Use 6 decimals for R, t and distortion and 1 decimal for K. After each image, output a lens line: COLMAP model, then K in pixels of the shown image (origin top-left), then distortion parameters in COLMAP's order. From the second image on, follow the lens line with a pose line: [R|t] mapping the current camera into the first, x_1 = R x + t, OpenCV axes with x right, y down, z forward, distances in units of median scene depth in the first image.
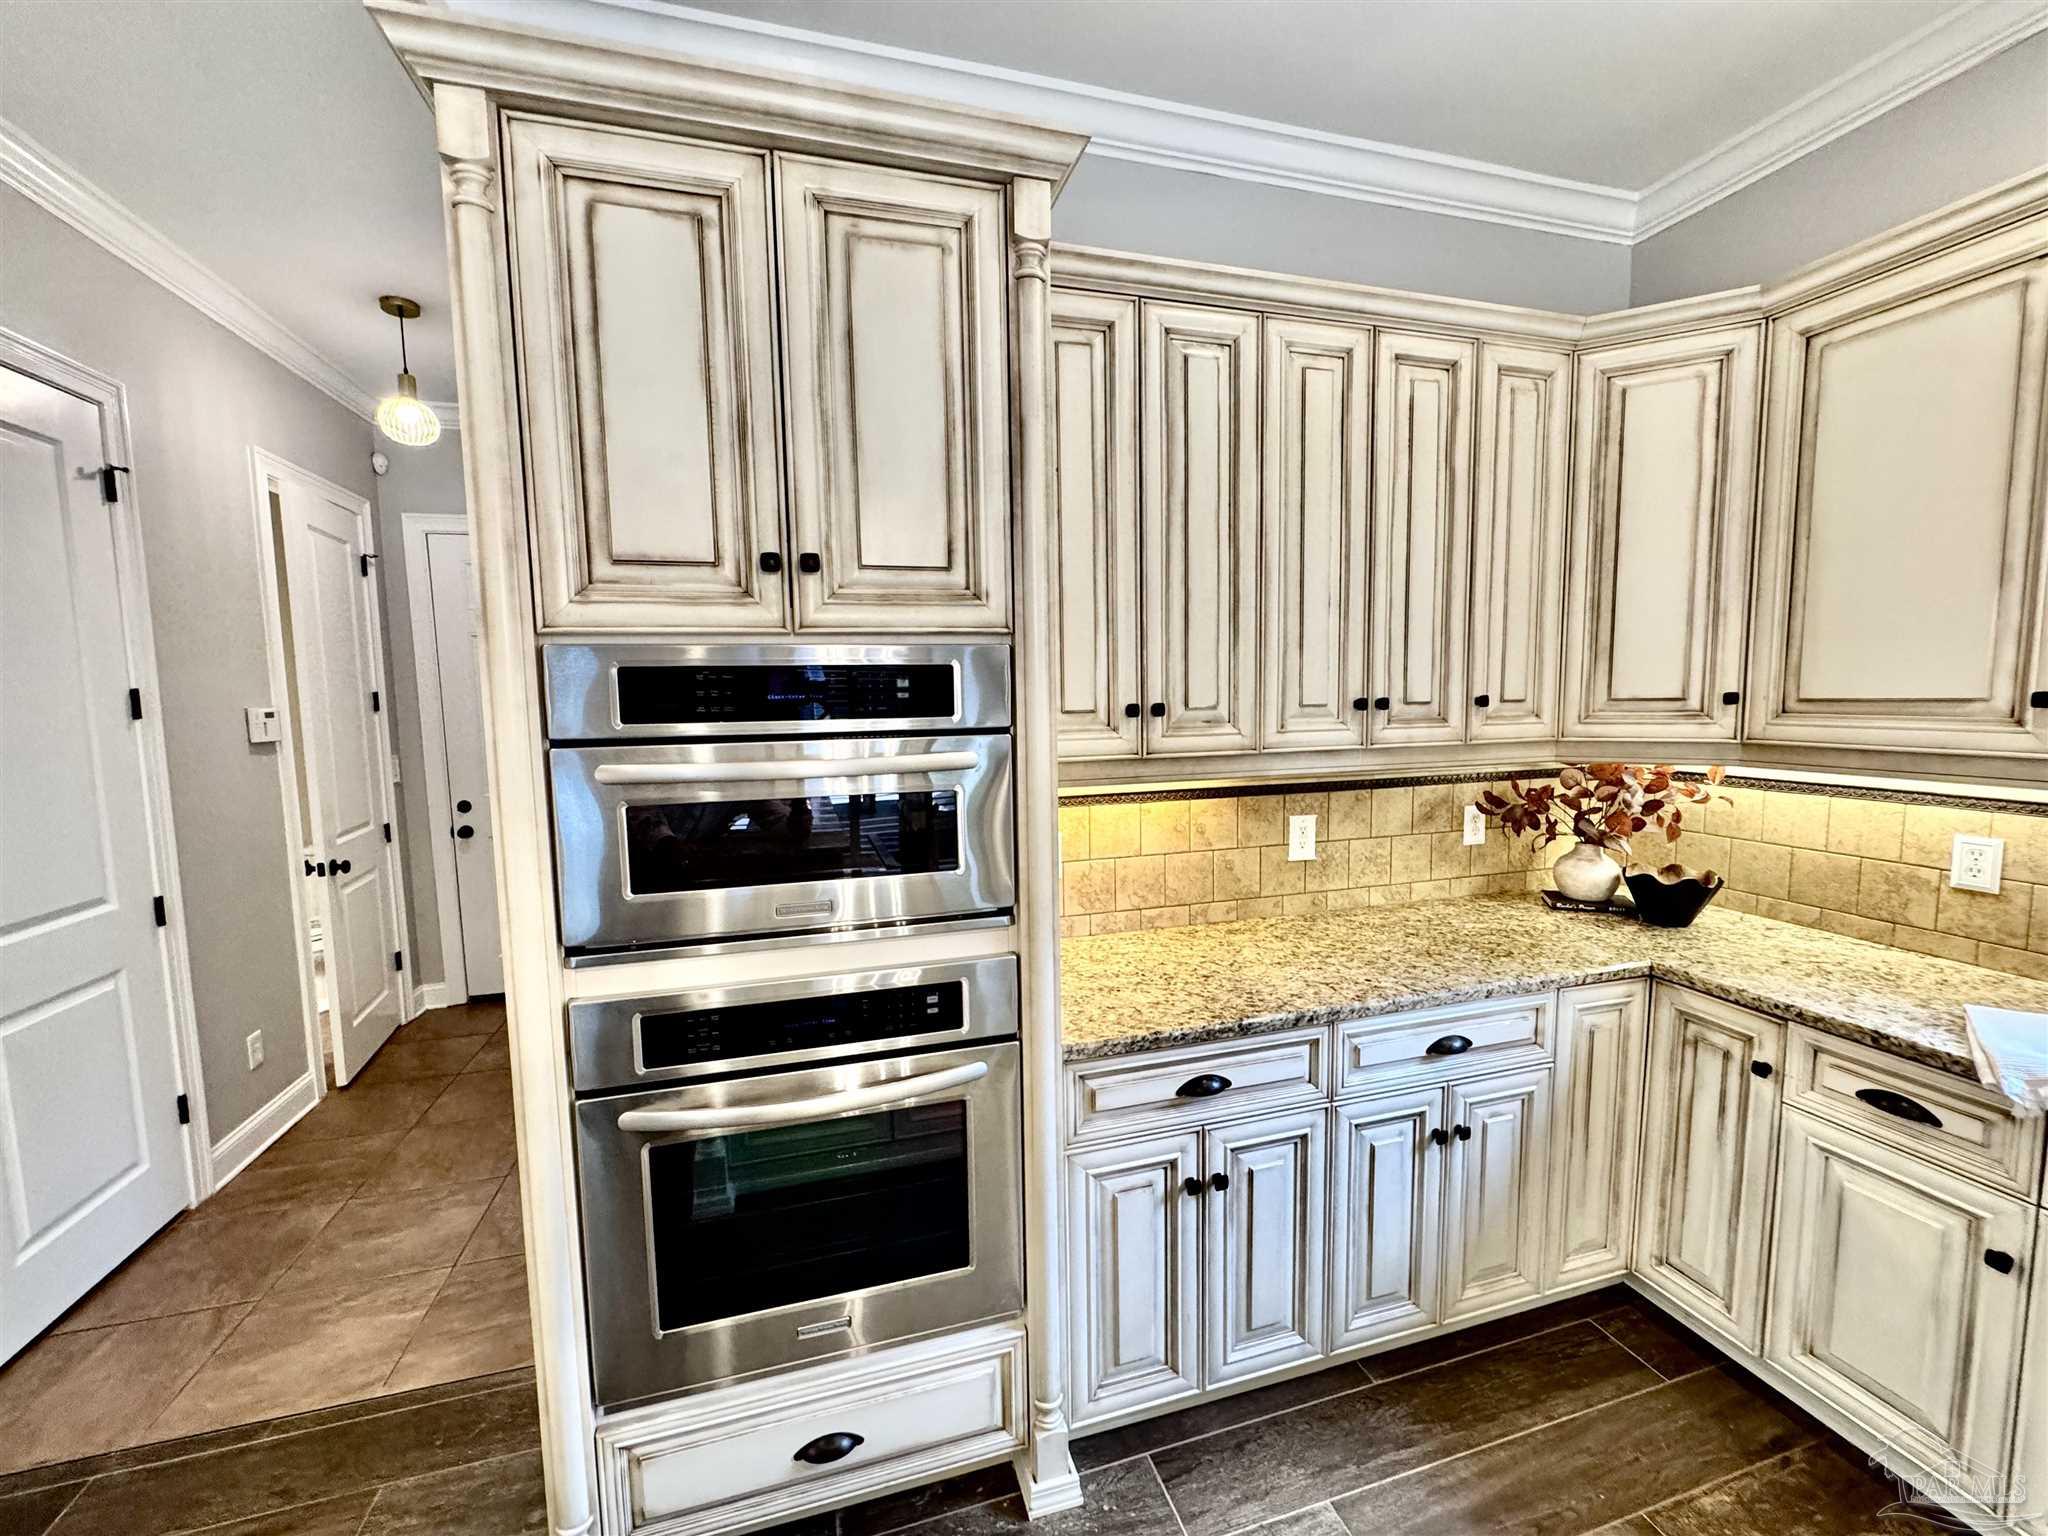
lens RADIAL K [[818.2, 0, 1022.4], [0, 818.2, 766.4], [0, 0, 1]] dist [-0.003621, 0.000272]
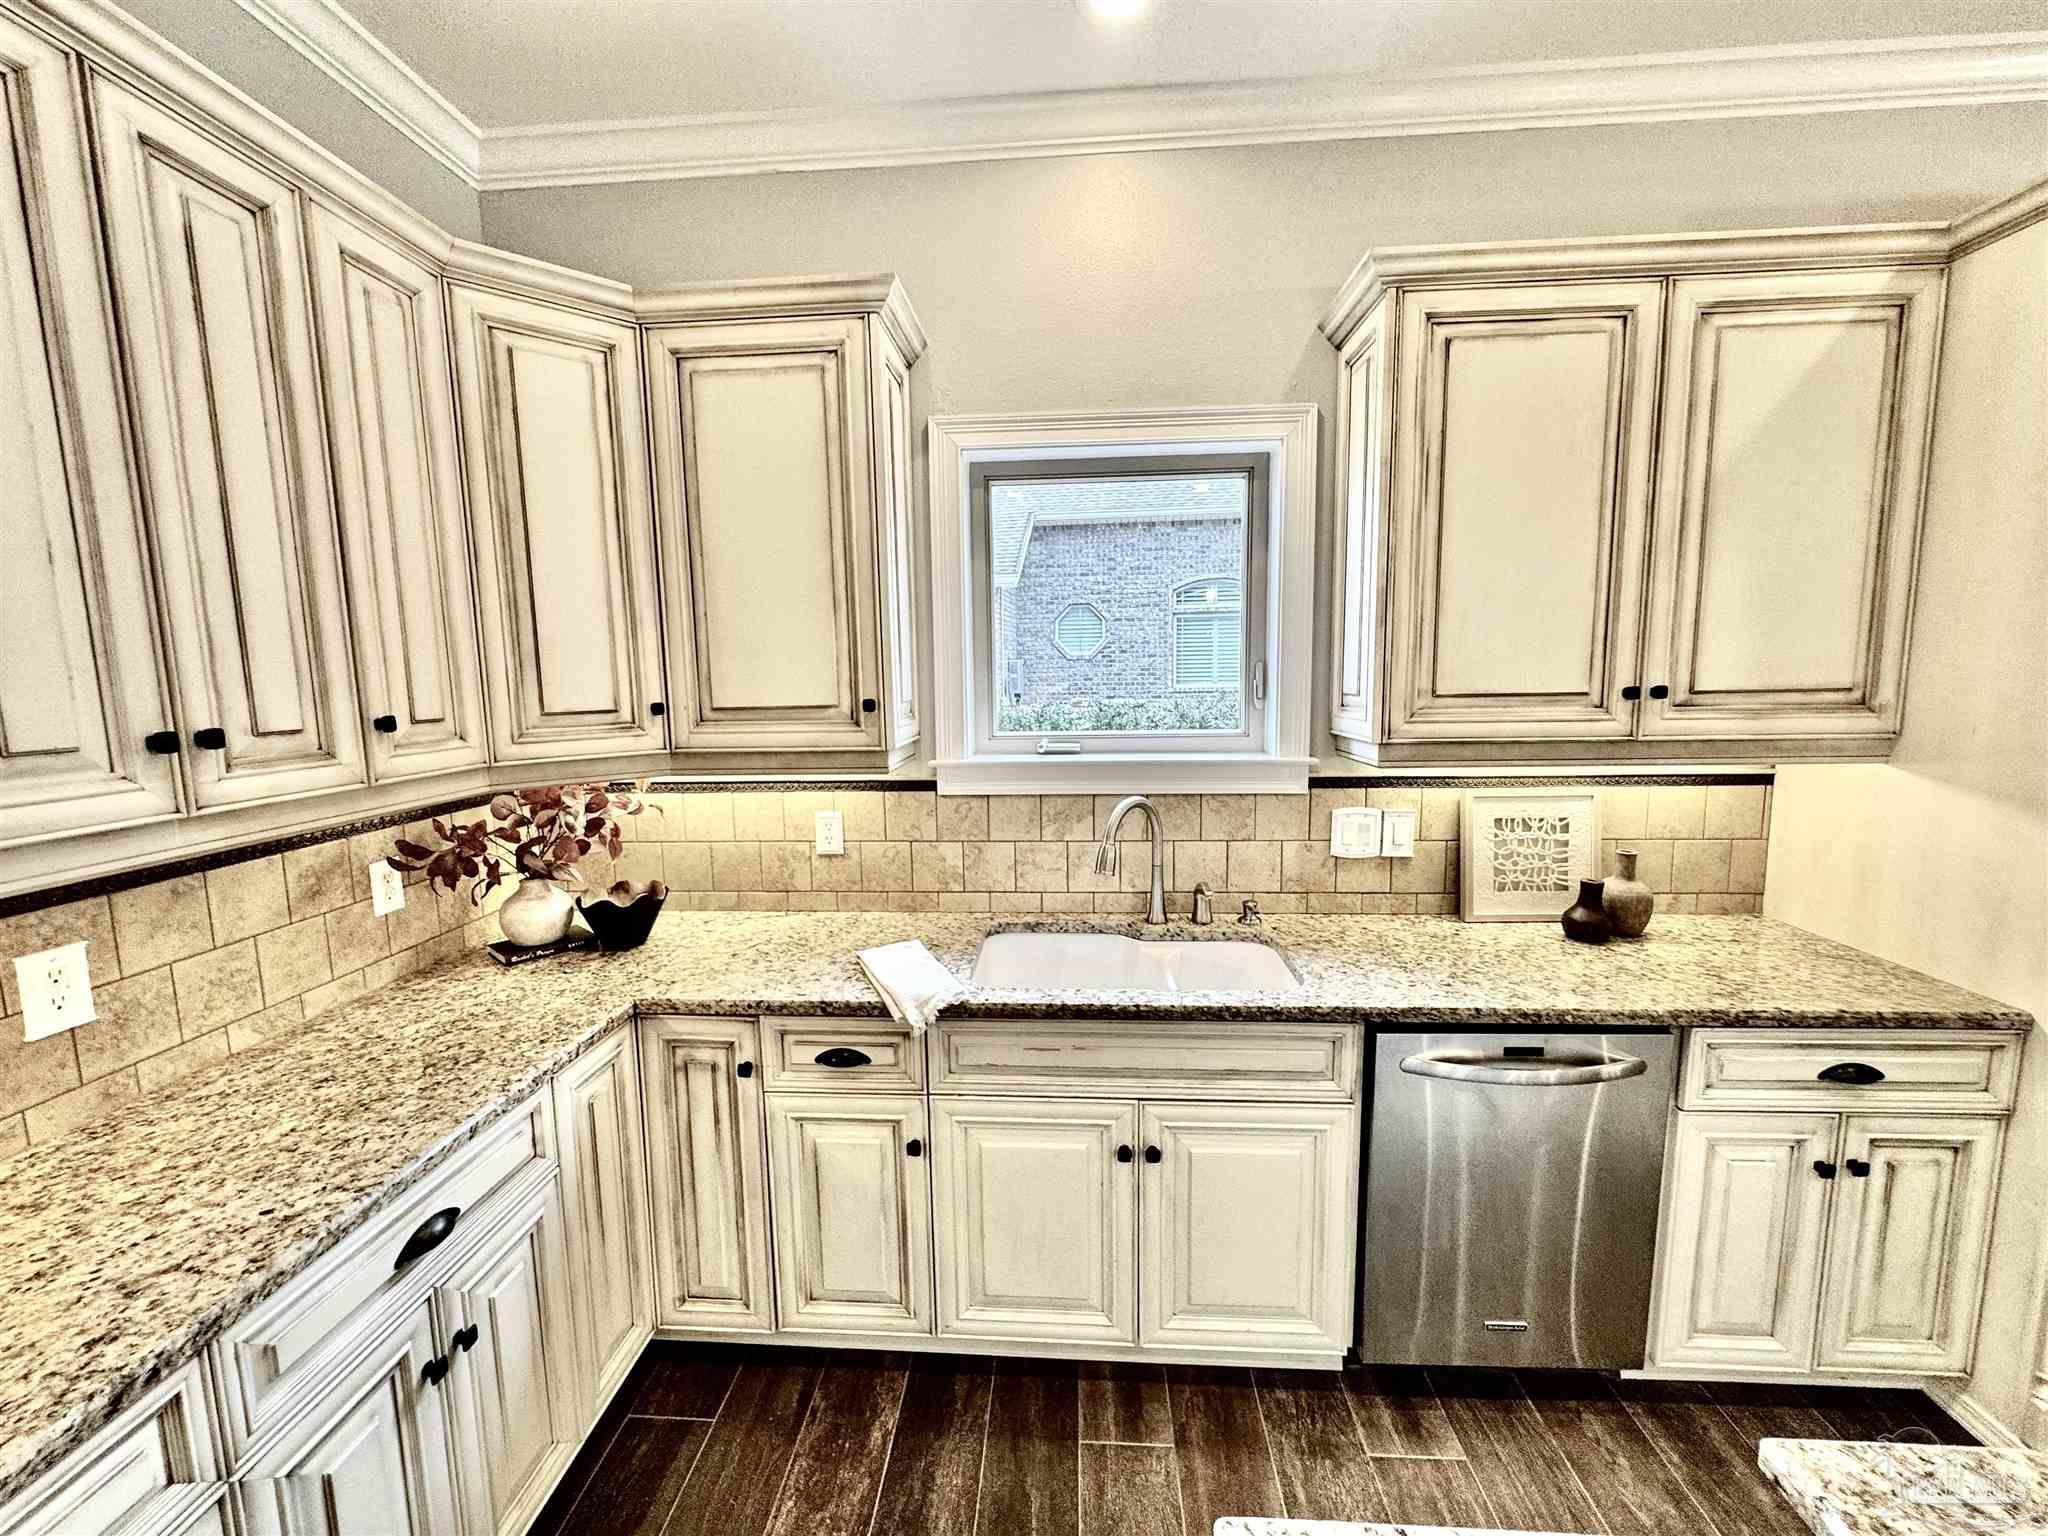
lens RADIAL K [[818.2, 0, 1022.8], [0, 818.2, 767.8], [0, 0, 1]] dist [-0.003621, 0.000272]
pose [[0.341950, -0.103060, 0.934049, 0.092616], [0.099802, 0.992329, 0.072954, -0.042960], [-0.934403, 0.068273, 0.349613, 0.259824]]
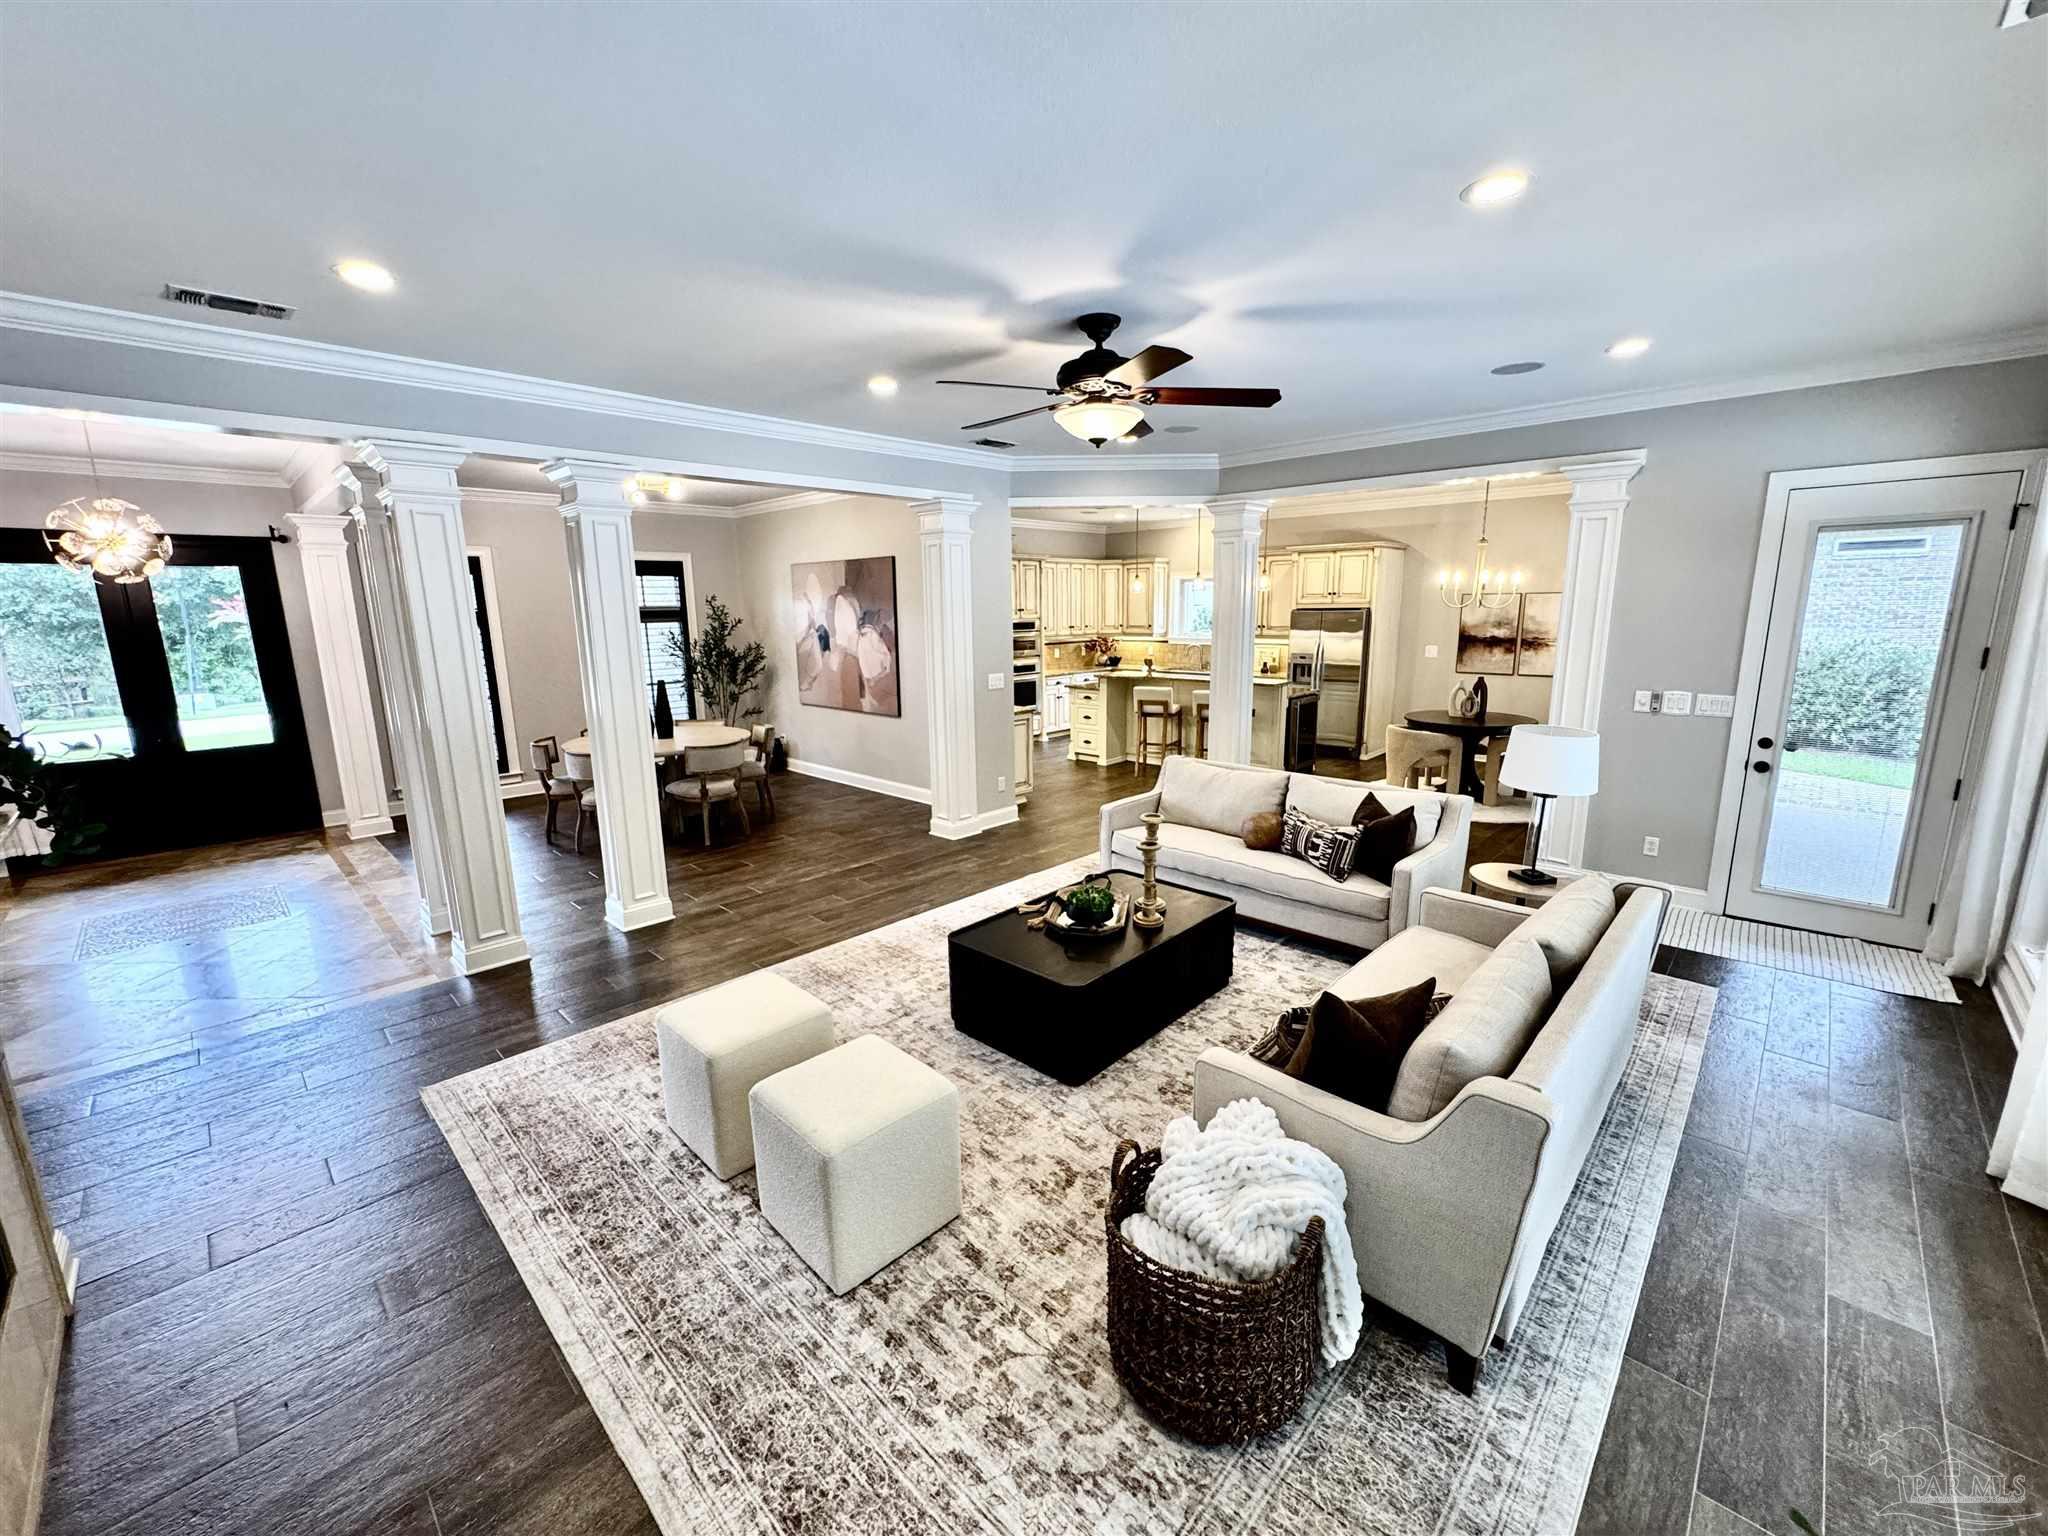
lens RADIAL K [[818.2, 0, 1021.5], [0, 818.2, 767.0], [0, 0, 1]] dist [-0.003621, 0.000272]
pose [[0.867655, -0.094587, 0.488087, -3.048104], [0.047283, 0.992985, 0.108379, 0.287930], [-0.494914, -0.070957, 0.866040, -4.261746]]
